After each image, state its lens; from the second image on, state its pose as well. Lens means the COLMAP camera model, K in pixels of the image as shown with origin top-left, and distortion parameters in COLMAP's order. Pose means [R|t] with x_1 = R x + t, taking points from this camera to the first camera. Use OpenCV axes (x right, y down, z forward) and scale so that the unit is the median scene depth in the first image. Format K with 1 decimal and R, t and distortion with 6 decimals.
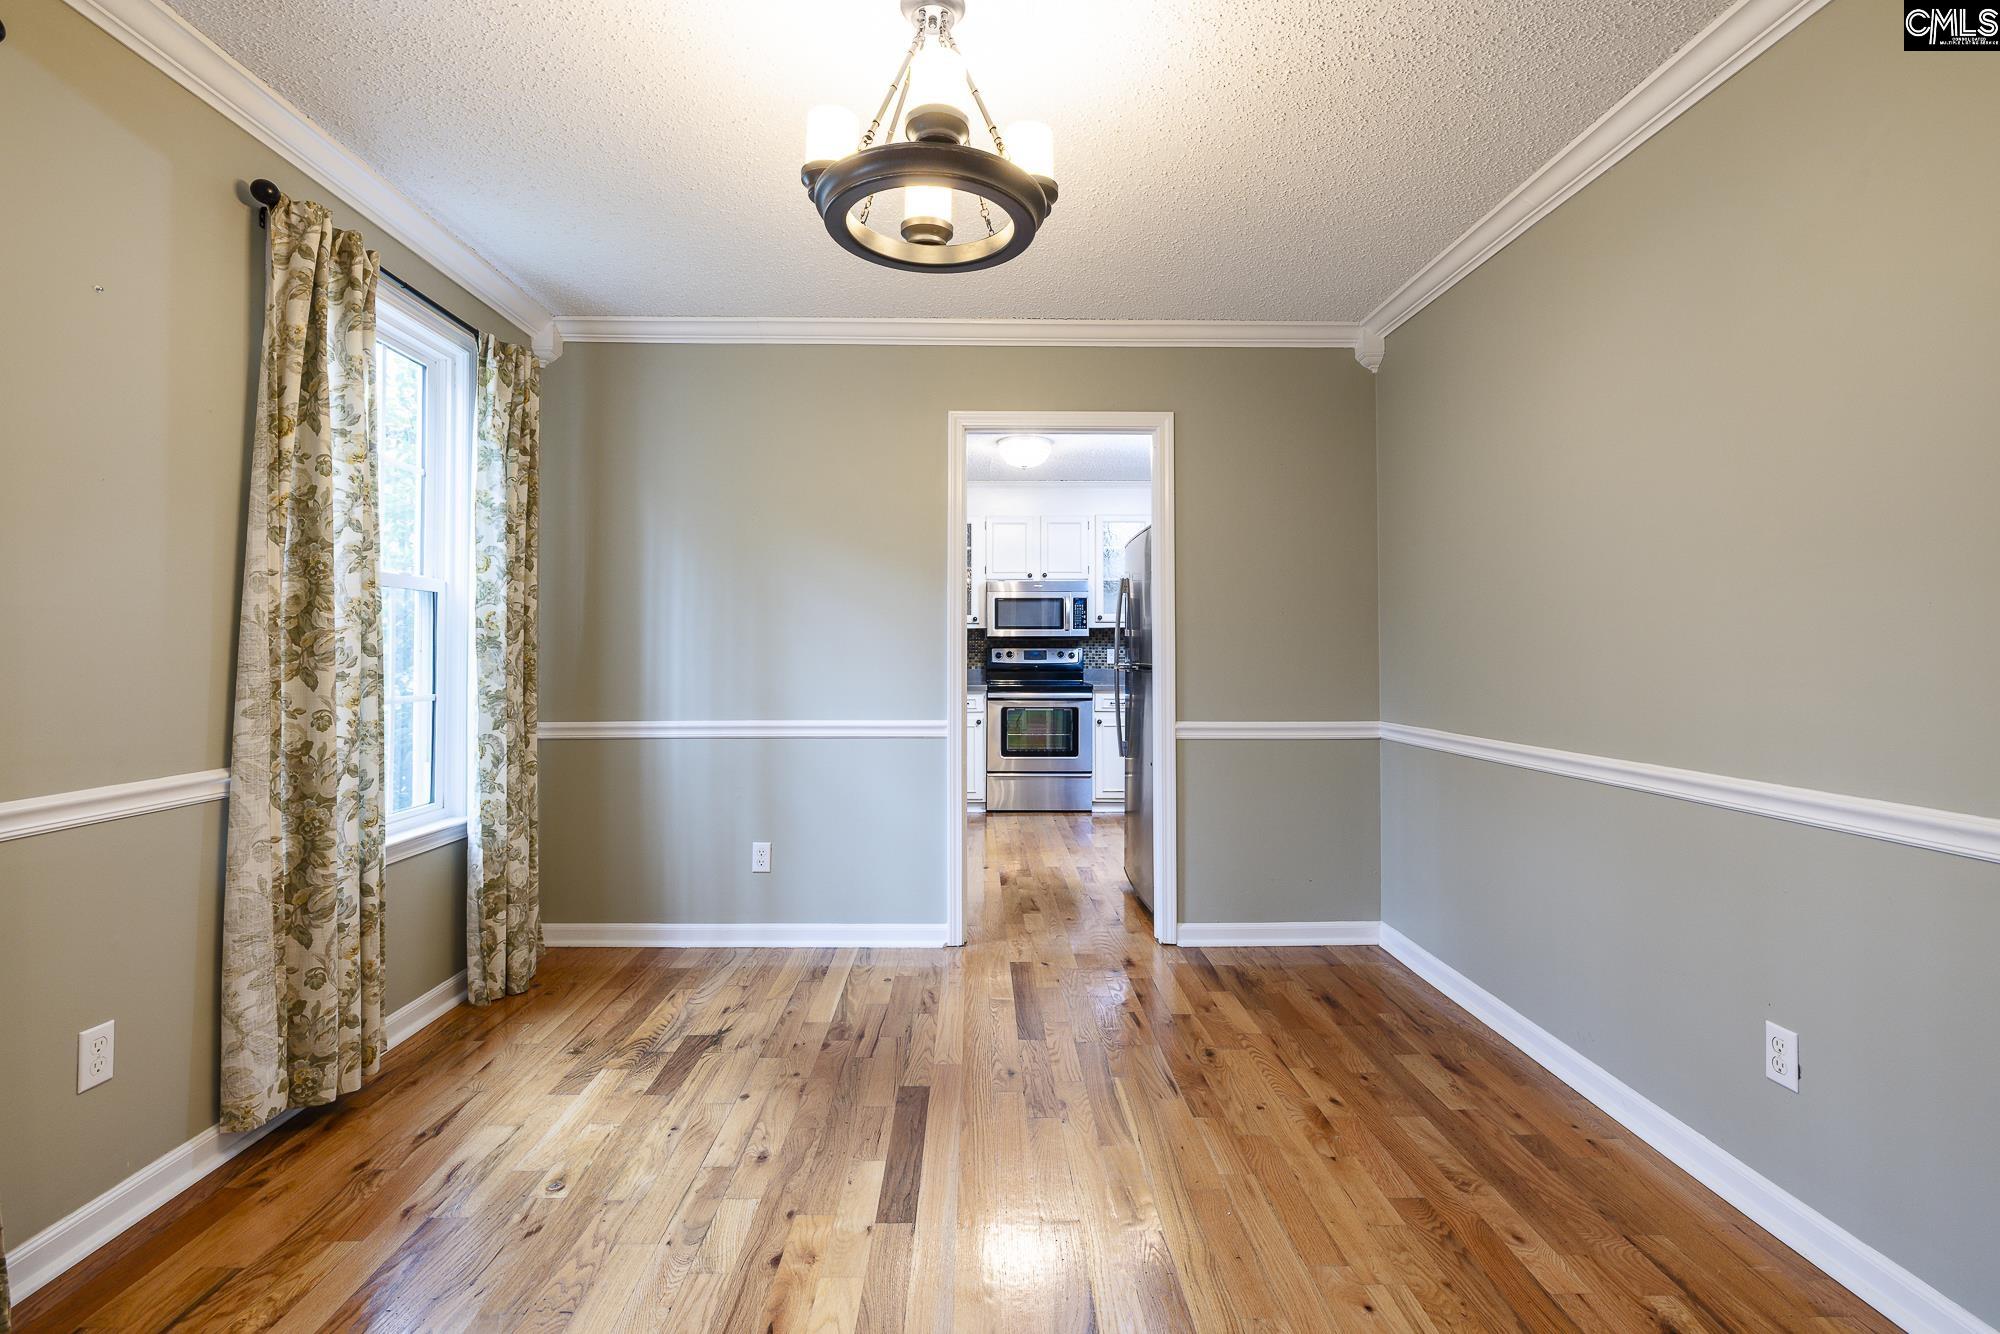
lens RADIAL K [[925.3, 0, 998.7], [0, 925.3, 649.2], [0, 0, 1]] dist [-0.000529, -0.000026]
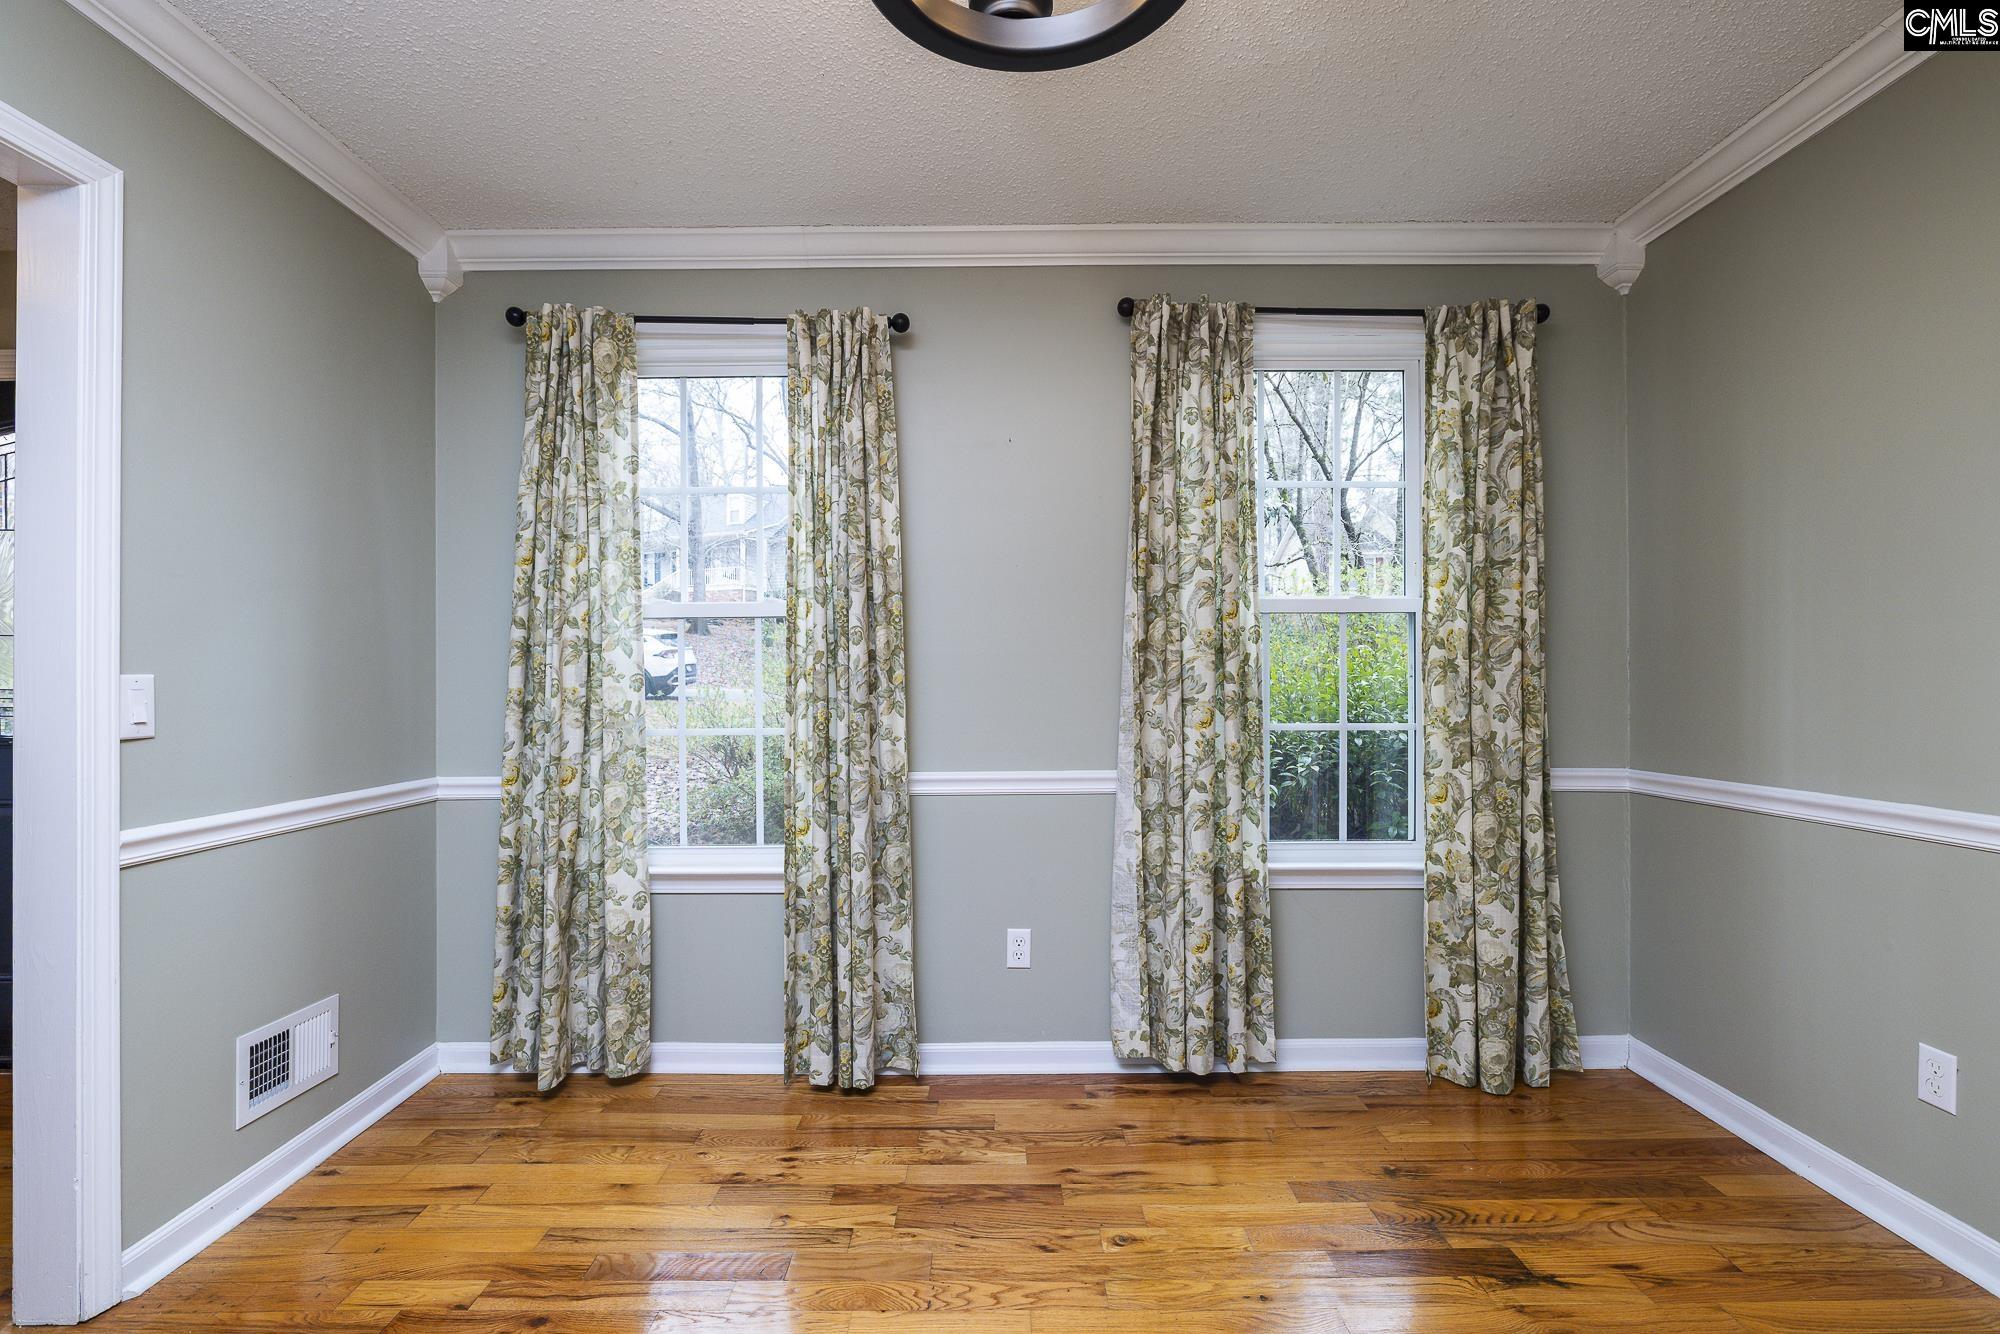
lens RADIAL K [[925.3, 0, 999.6], [0, 925.3, 685.1], [0, 0, 1]] dist [-0.000529, -0.000026]
pose [[-0.028966, 0.008910, -0.999541, 0.394421], [0.013165, 0.999877, 0.008532, -0.002636], [0.999494, -0.012911, -0.029079, 0.754216]]
